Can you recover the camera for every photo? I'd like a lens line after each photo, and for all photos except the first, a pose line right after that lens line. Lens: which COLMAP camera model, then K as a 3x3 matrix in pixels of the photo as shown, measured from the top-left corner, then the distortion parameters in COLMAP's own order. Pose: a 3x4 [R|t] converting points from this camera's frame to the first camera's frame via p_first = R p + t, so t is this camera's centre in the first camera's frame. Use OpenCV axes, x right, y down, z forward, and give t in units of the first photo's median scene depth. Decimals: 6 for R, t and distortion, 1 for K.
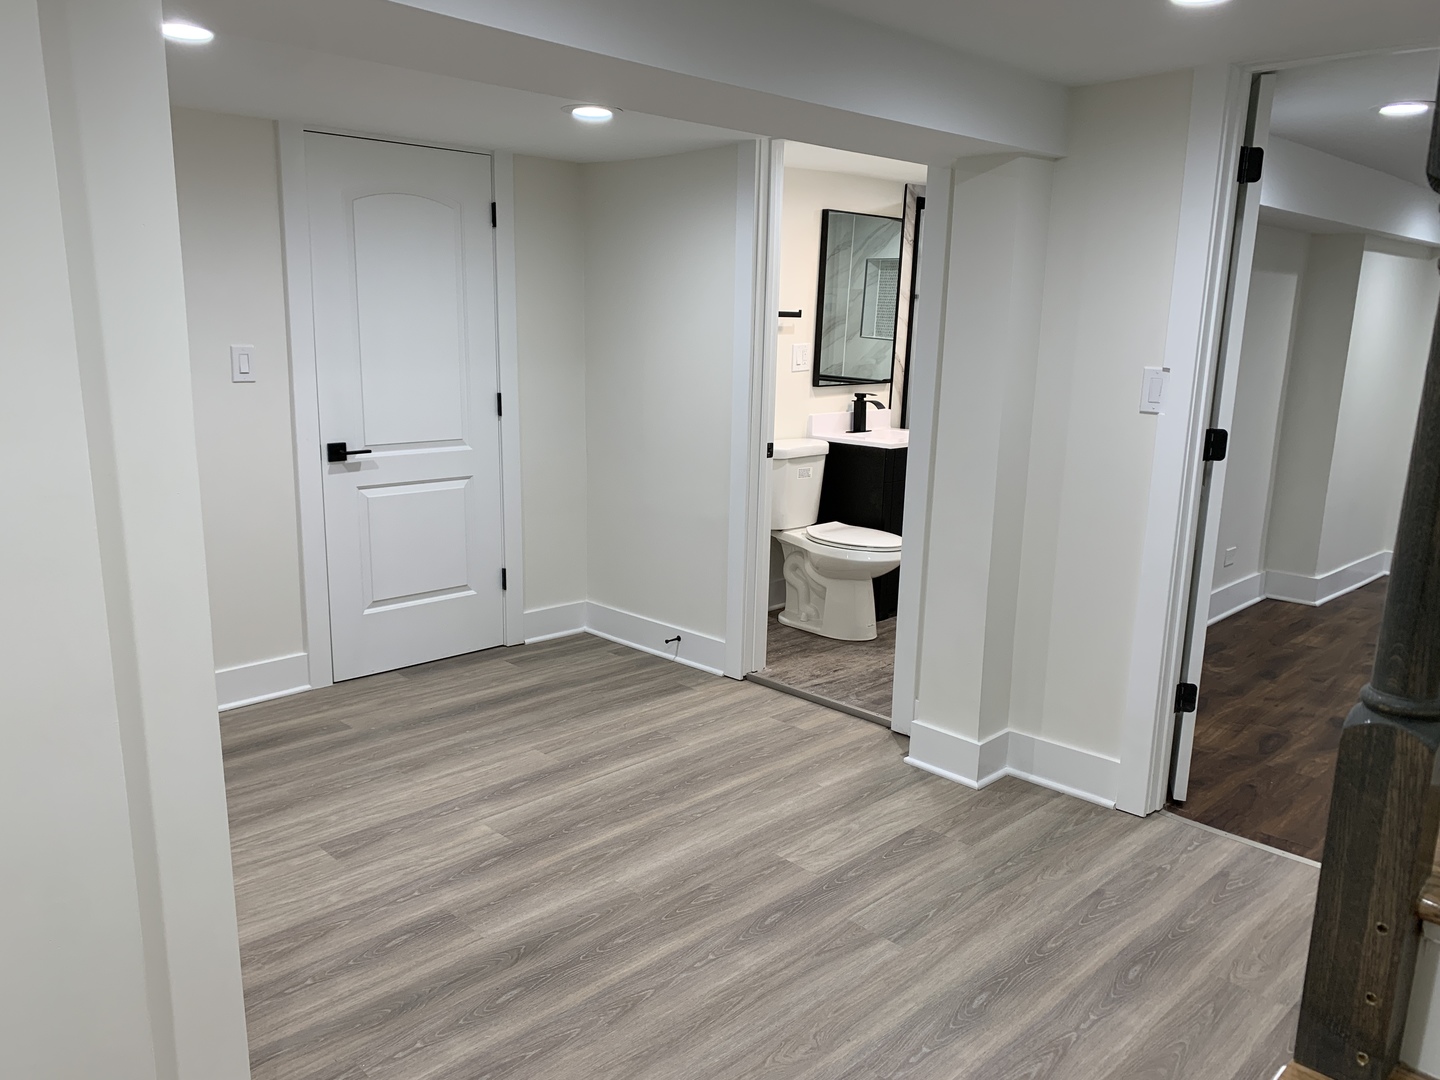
lens RADIAL K [[1100.9, 0, 693.9], [0, 1100.9, 561.3], [0, 0, 1]] dist [0.053787, -0.062523]
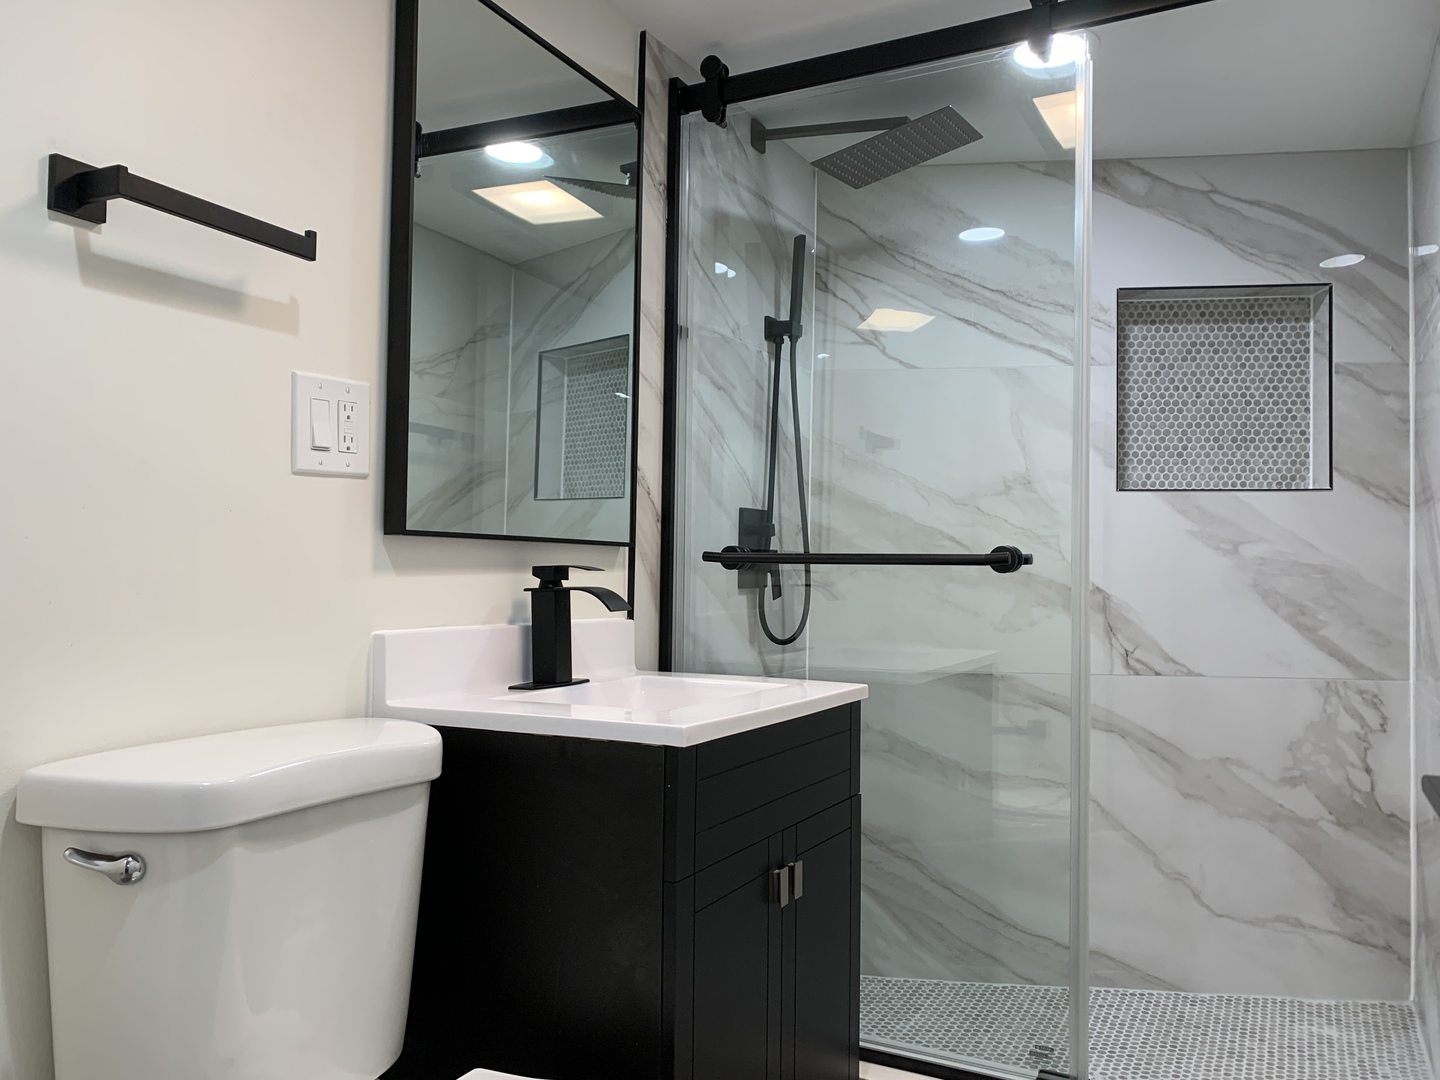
lens RADIAL K [[1100.9, 0, 728.6], [0, 1100.9, 544.4], [0, 0, 1]] dist [0.053787, -0.062523]
pose [[0.946901, -0.003198, 0.321508, 0.096271], [0.079934, 0.970897, -0.225763, -0.081086], [-0.311430, 0.239475, 0.919600, 0.682588]]
